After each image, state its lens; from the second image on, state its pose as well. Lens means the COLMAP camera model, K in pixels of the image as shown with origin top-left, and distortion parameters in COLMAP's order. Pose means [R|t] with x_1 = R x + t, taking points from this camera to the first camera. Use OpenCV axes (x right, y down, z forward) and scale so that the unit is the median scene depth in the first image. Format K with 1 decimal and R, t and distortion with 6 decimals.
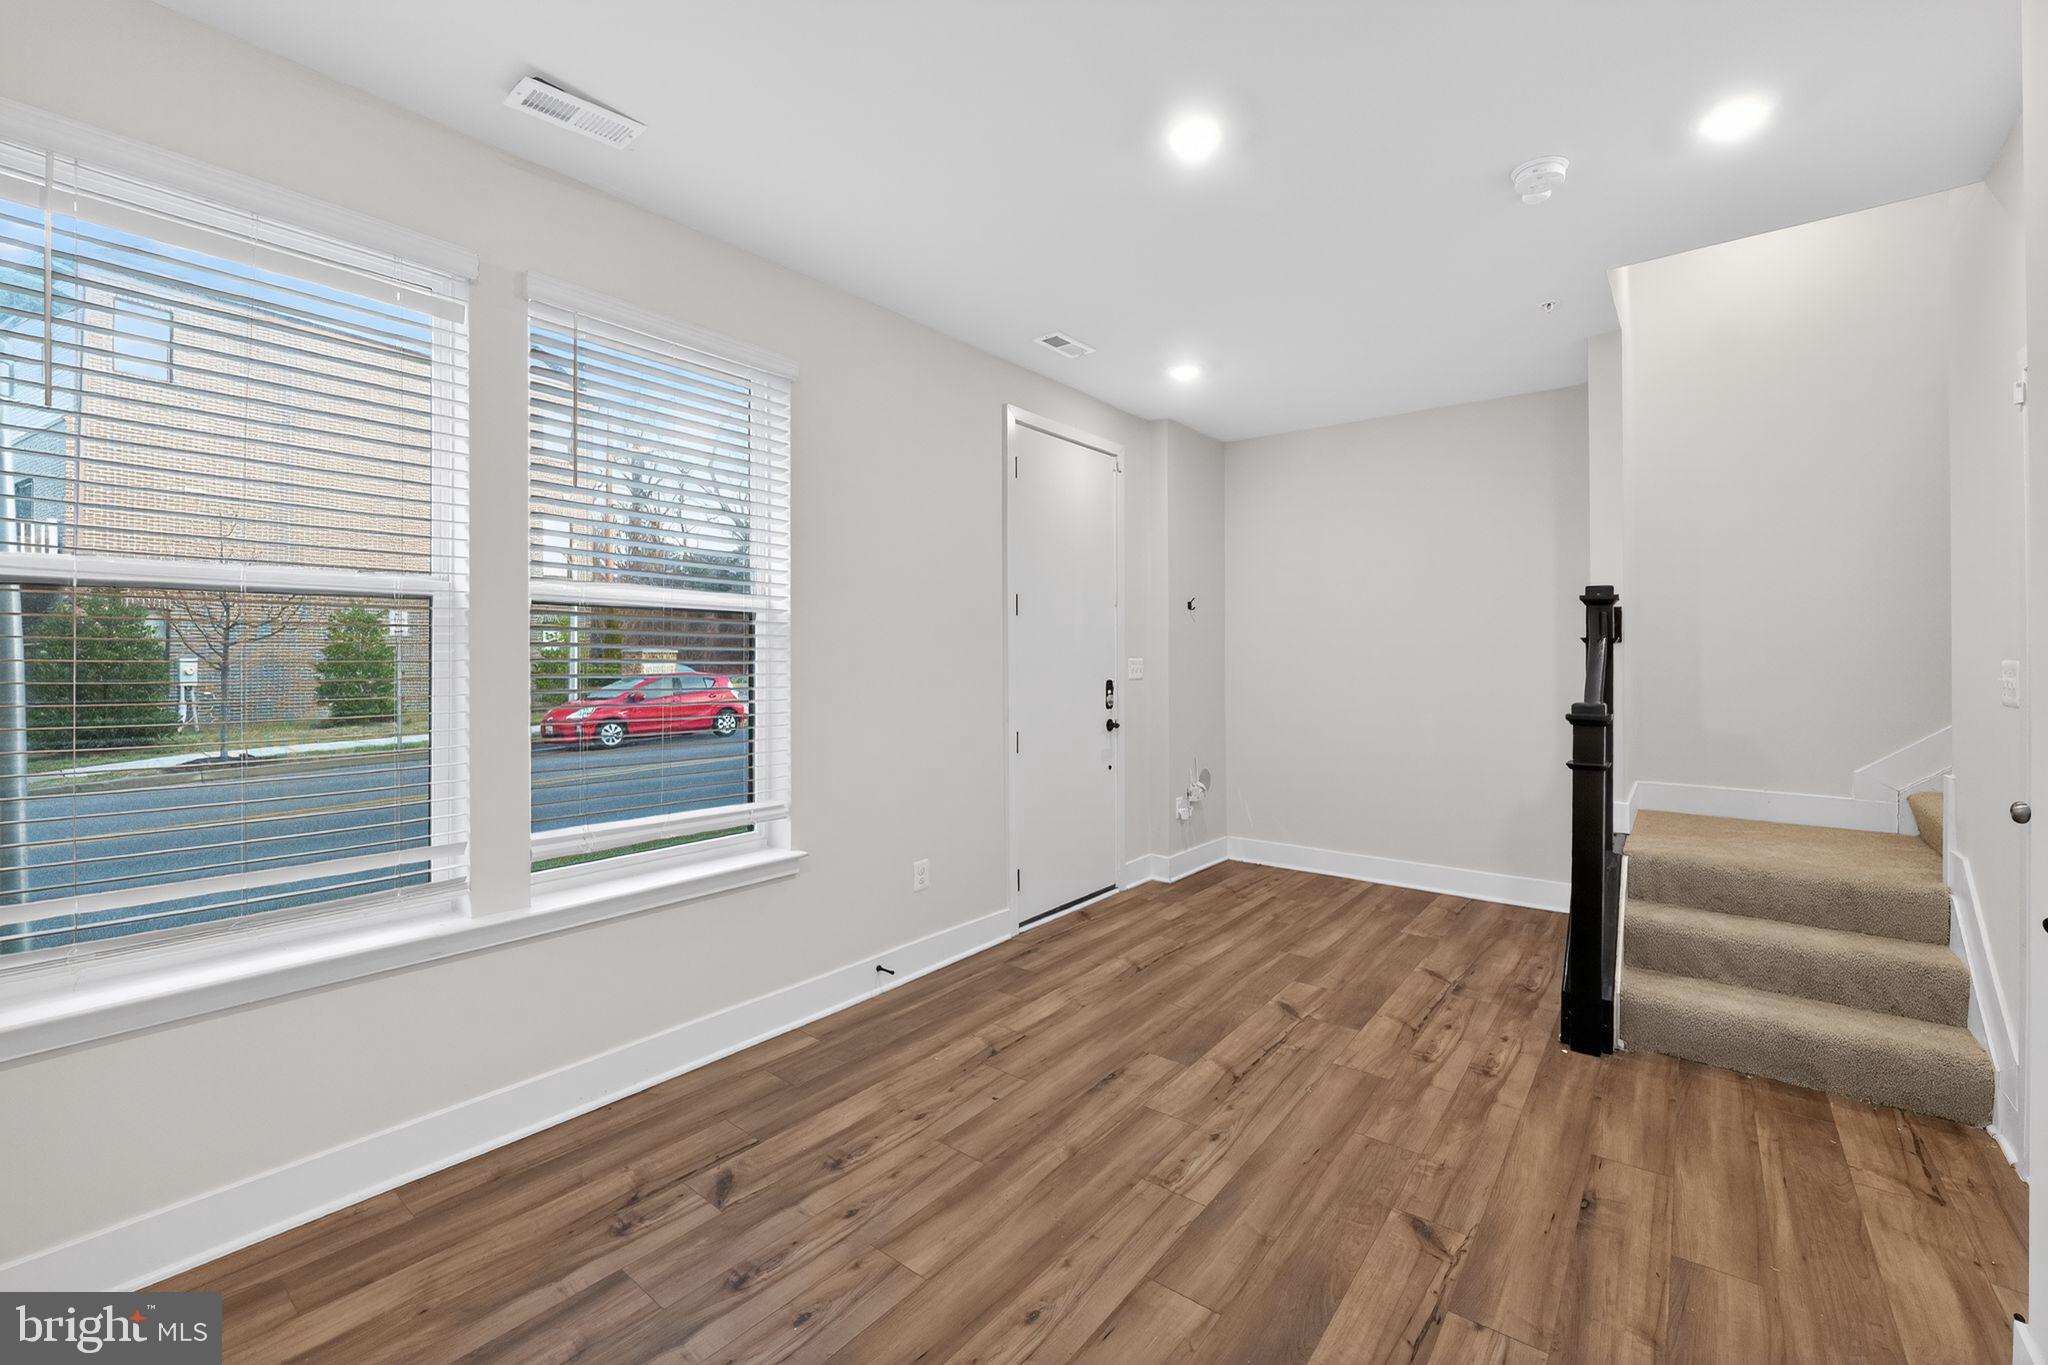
lens RADIAL K [[842.4, 0, 1018.4], [0, 842.4, 695.1], [0, 0, 1]] dist [-0.007791, -0.000083]
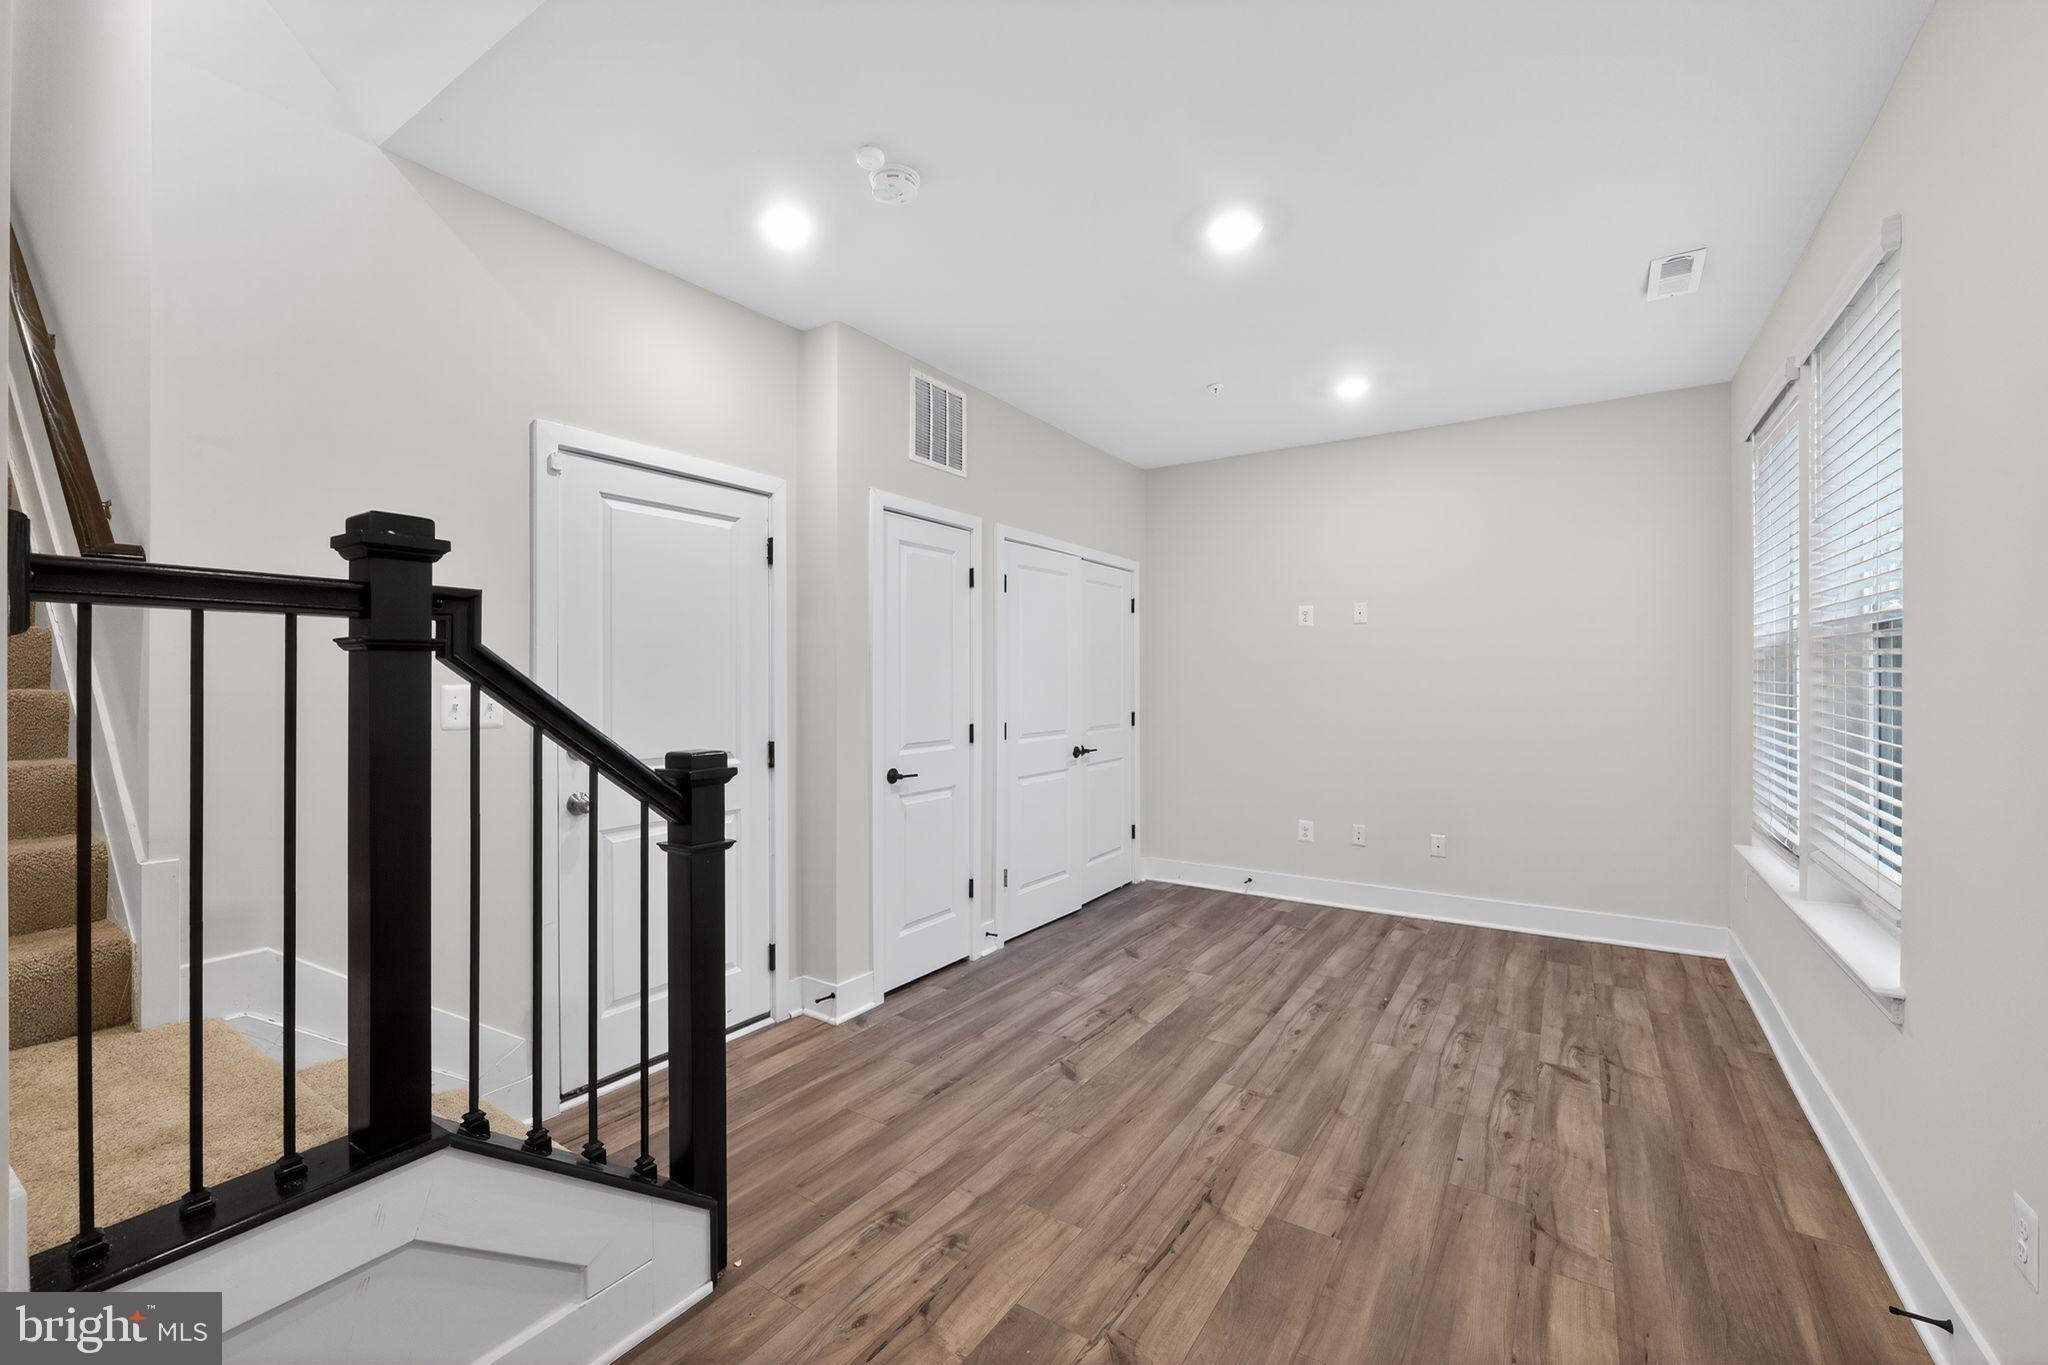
lens RADIAL K [[838.5, 0, 1010.8], [0, 838.5, 671.5], [0, 0, 1]] dist [-0.010659, -0.000014]
pose [[-0.996708, 0.000012, -0.081074, 0.589473], [-0.003093, 0.999266, 0.038172, -0.098565], [0.081015, 0.038298, -0.995977, 2.026690]]
